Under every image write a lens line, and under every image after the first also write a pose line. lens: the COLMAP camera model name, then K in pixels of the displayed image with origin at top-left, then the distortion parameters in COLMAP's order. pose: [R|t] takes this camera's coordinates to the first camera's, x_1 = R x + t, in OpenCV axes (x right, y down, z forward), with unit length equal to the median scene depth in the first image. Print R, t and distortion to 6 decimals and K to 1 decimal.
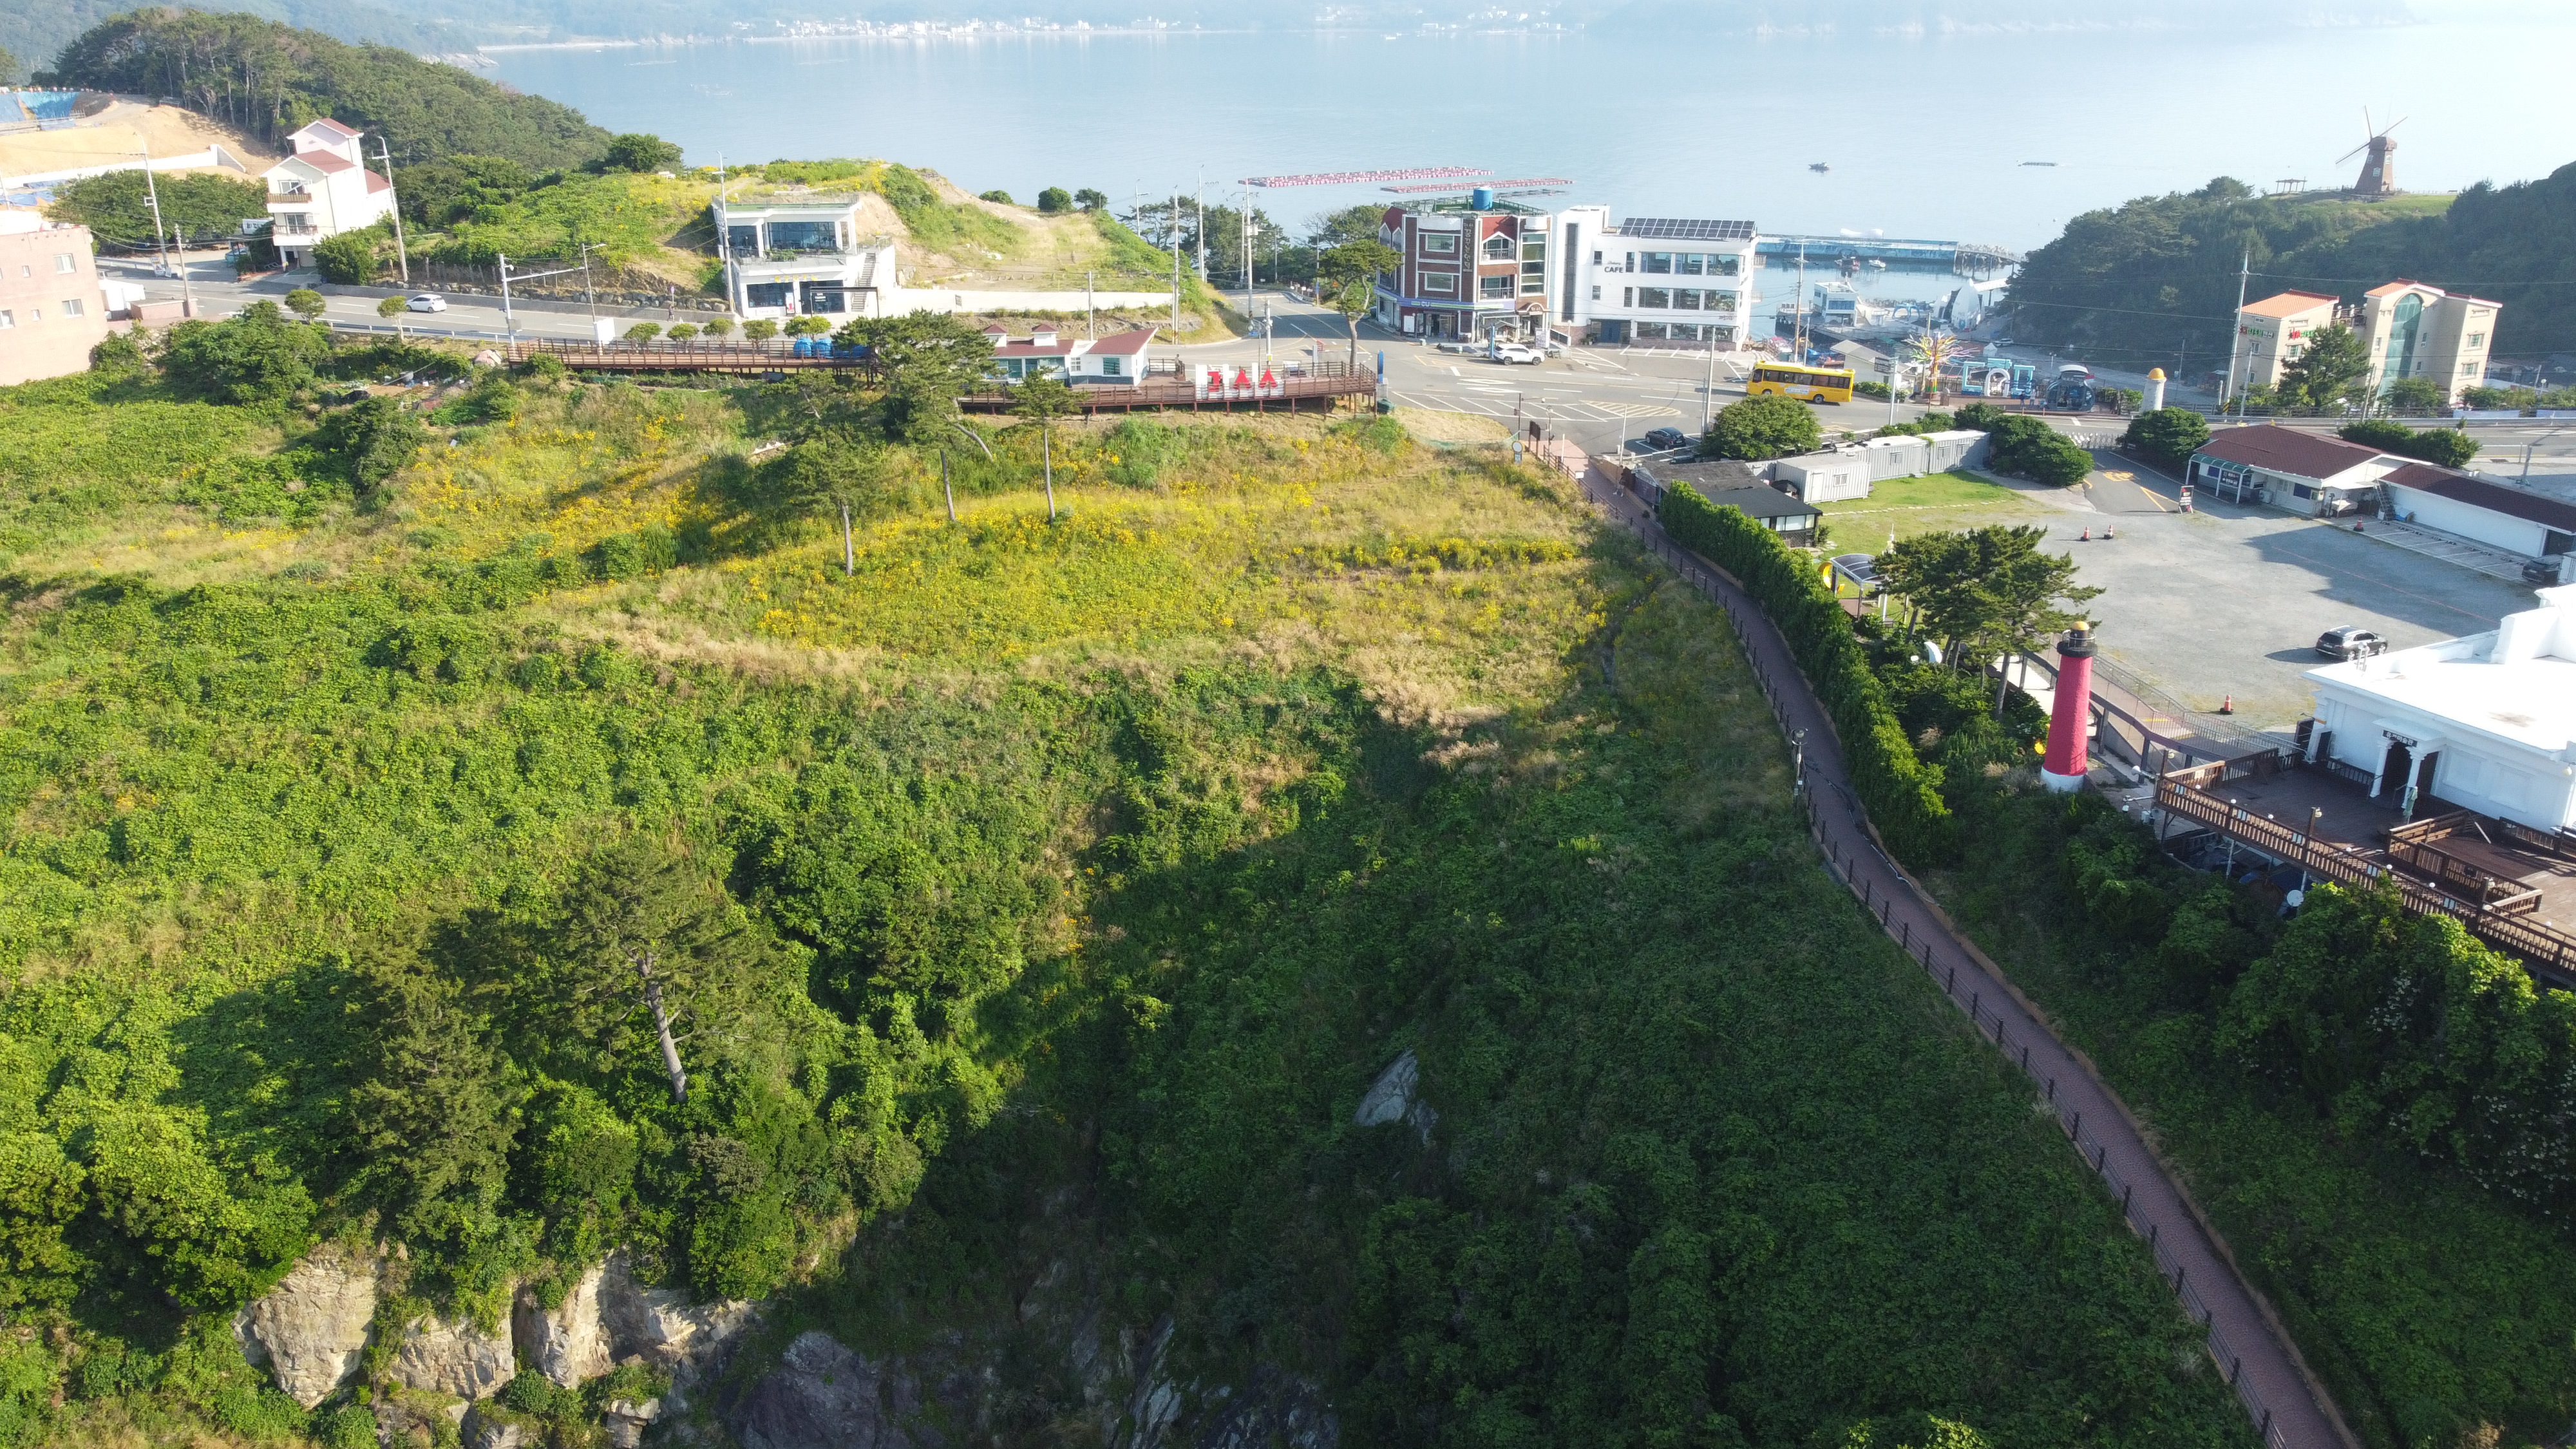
lens RADIAL K [[1930.2, 0, 1288.0], [0, 1930.2, 724.5], [0, 0, 1]] dist [-0.002265, -0.011323]
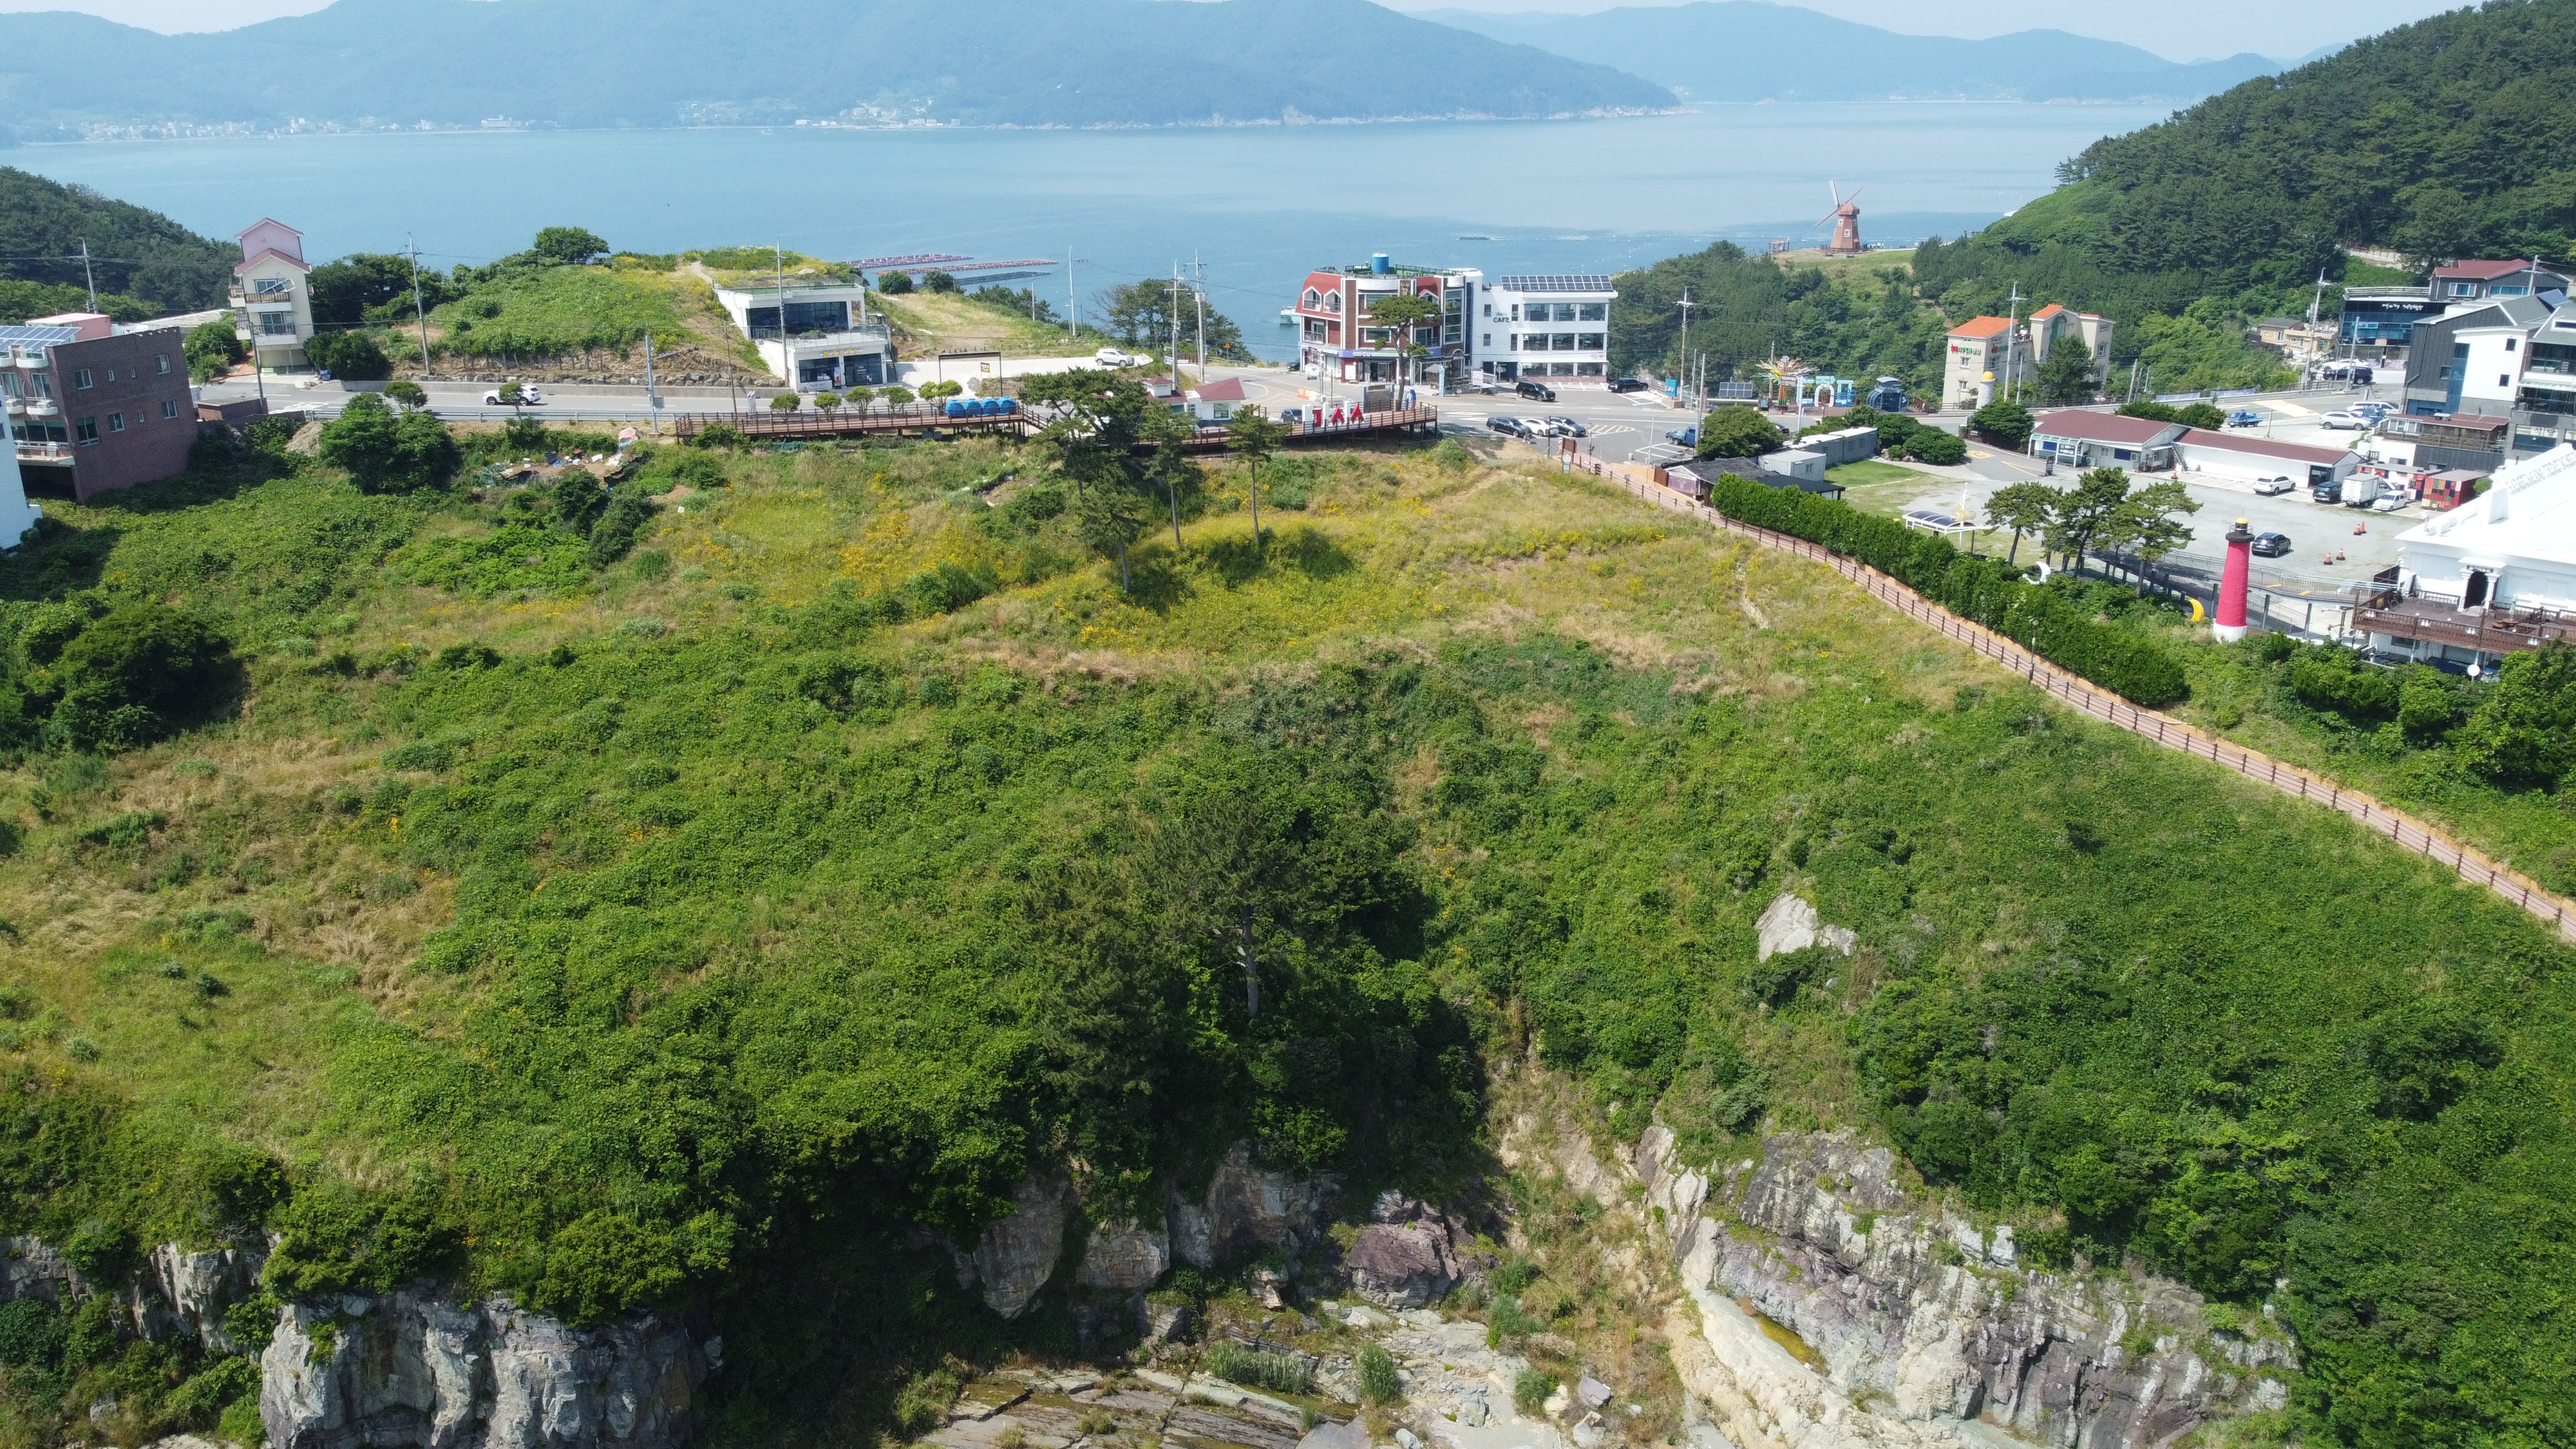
lens RADIAL K [[1930.2, 0, 1288.0], [0, 1930.2, 724.5], [0, 0, 1]] dist [-0.002265, -0.011323]
pose [[0.952436, -0.098315, 0.288444, -0.590514], [0.110989, 0.993430, -0.027879, 0.052070], [-0.283808, 0.058567, 0.957091, -0.140170]]
